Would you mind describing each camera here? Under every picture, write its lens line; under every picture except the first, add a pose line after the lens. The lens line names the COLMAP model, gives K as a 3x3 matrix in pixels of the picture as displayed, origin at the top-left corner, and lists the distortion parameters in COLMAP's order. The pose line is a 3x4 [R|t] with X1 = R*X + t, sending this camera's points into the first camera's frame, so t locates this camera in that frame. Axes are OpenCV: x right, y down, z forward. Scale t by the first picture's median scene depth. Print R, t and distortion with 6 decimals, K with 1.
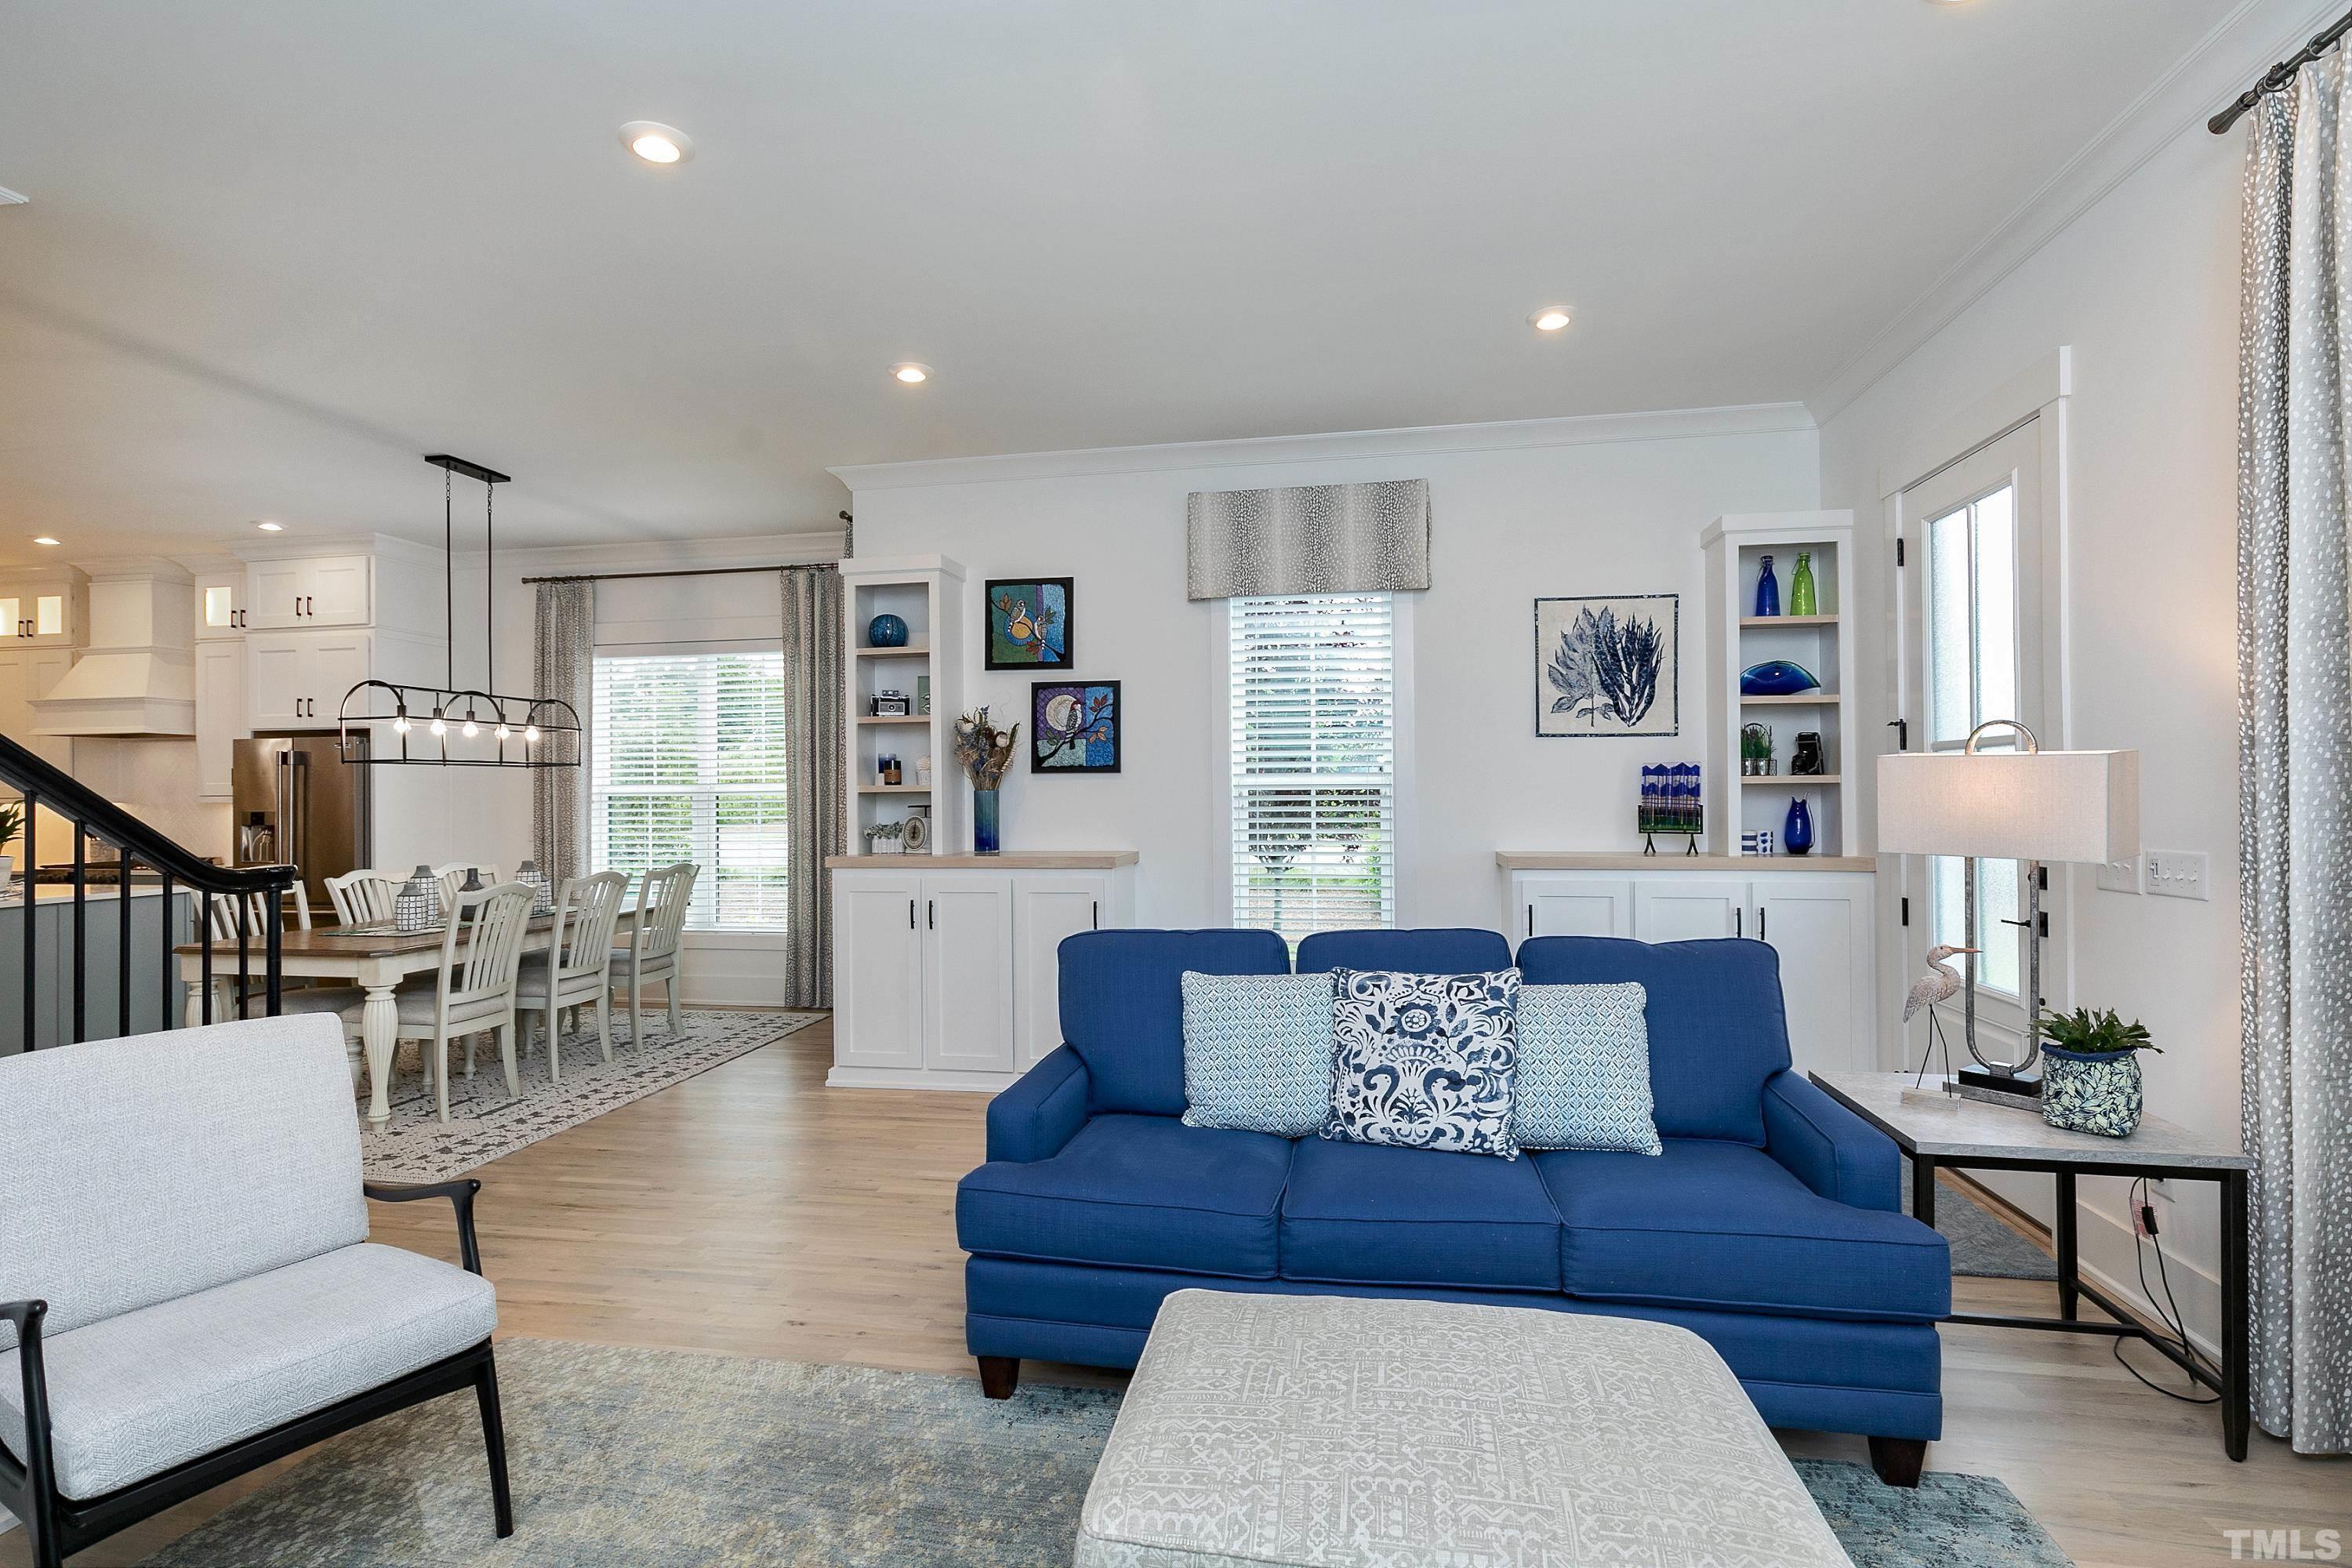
lens RADIAL K [[1134.7, 0, 1168.9], [0, 1134.7, 788.7], [0, 0, 1]] dist [0.003319, 0.000573]
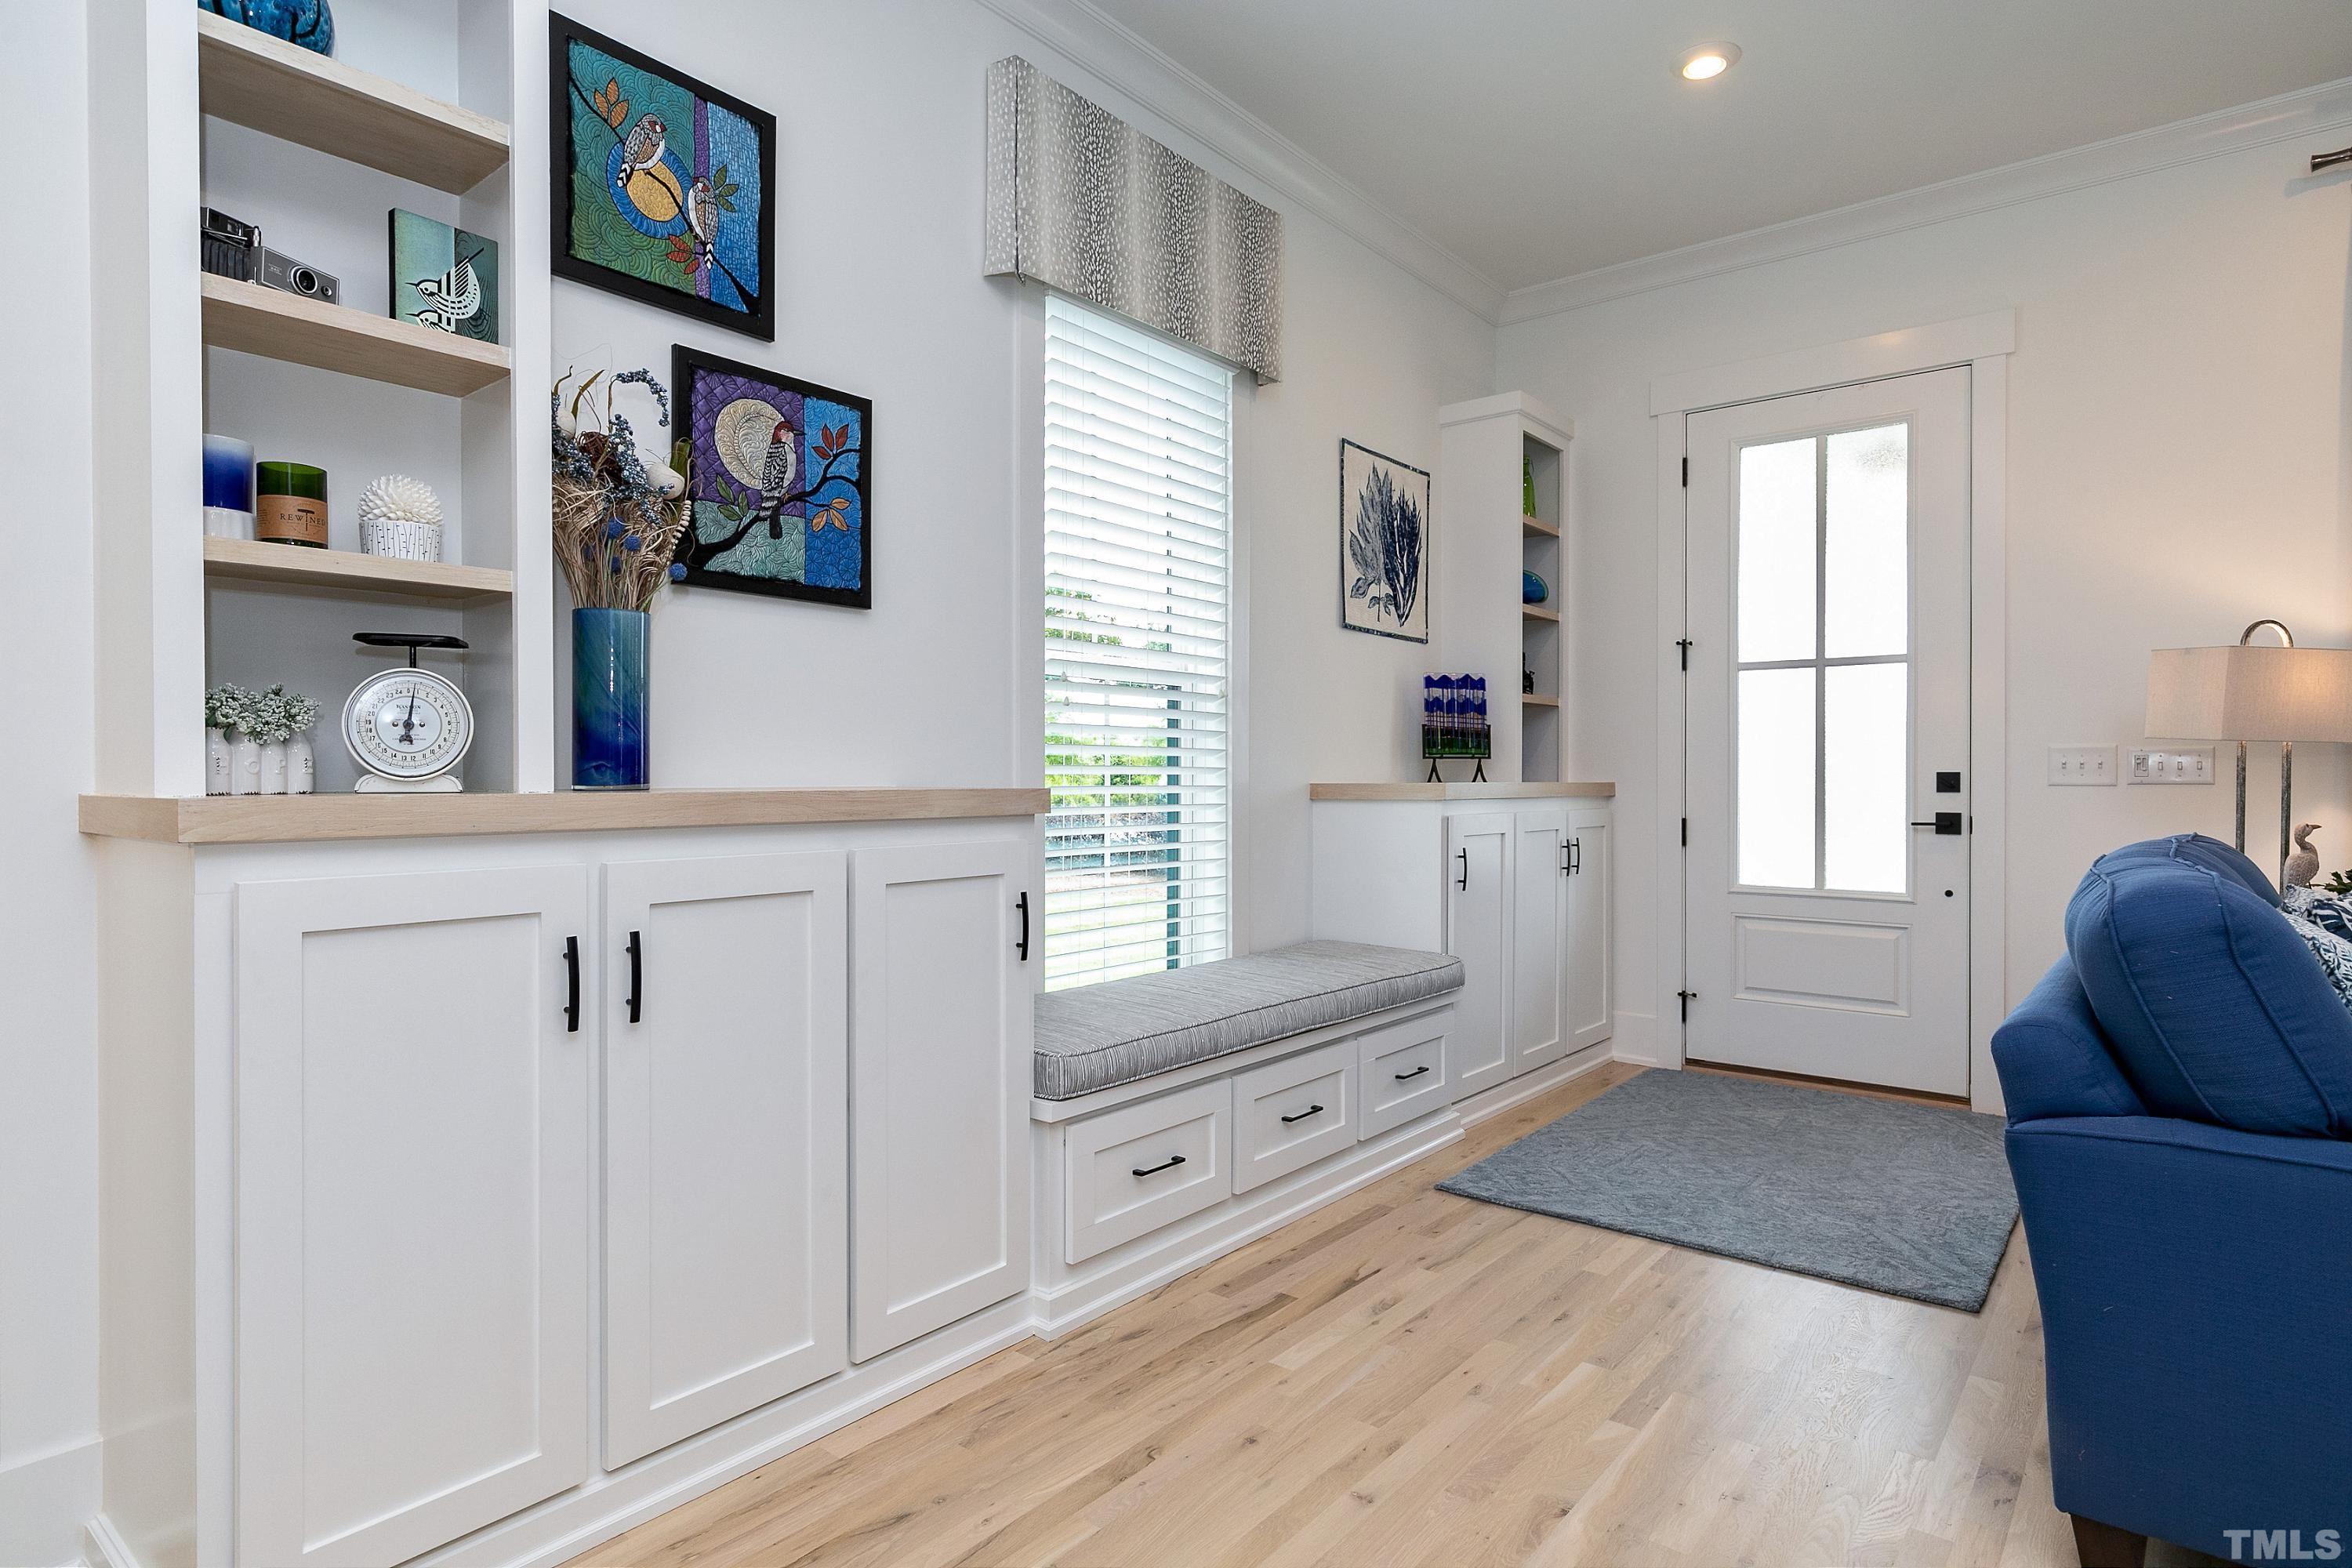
lens RADIAL K [[1280.3, 0, 1174.3], [0, 1280.3, 783.7], [0, 0, 1]] dist [0.001878, -0.000173]
pose [[0.466390, 0.003302, 0.884573, -0.428426], [-0.009135, 0.999958, 0.001084, 0.052064], [-0.884532, -0.008586, 0.466400, 0.661737]]
